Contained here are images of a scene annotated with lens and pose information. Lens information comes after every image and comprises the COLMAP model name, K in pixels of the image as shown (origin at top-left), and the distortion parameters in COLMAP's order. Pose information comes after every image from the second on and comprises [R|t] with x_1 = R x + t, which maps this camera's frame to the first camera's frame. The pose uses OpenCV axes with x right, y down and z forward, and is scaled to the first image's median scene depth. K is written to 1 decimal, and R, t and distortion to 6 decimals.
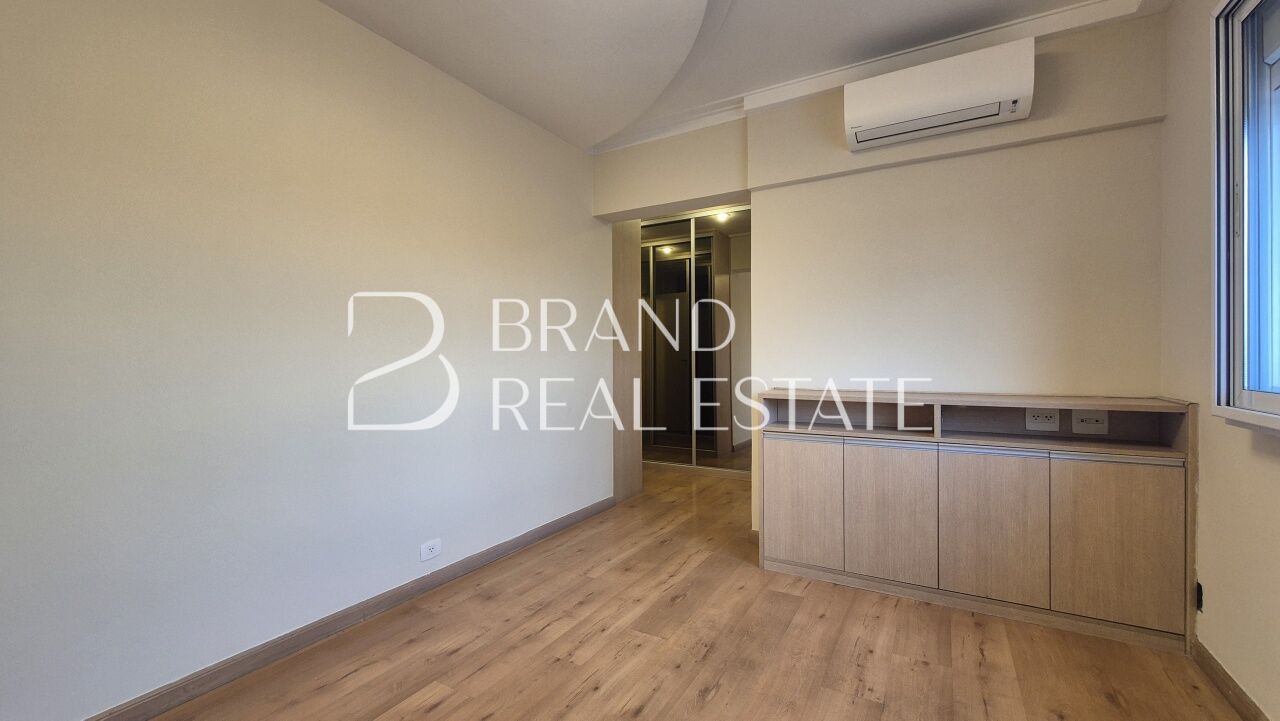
lens RADIAL K [[526.2, 0, 641.8], [0, 526.2, 354.4], [0, 0, 1]] dist [0.005672, -0.001909]
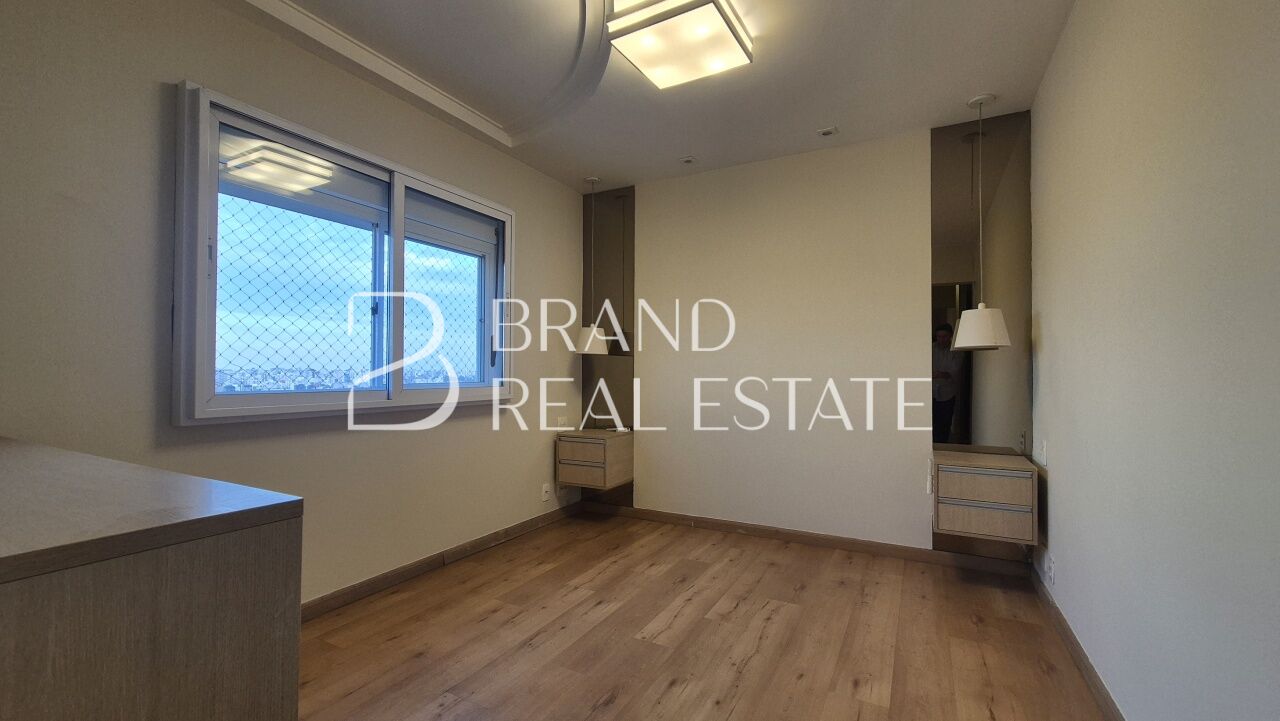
lens RADIAL K [[526.2, 0, 640.3], [0, 526.2, 361.1], [0, 0, 1]] dist [0.005672, -0.001909]
pose [[-0.999698, 0.001738, -0.024511, 0.084222], [0.002134, 0.999868, -0.016133, 0.004282], [0.024480, -0.016181, -0.999569, 2.041386]]
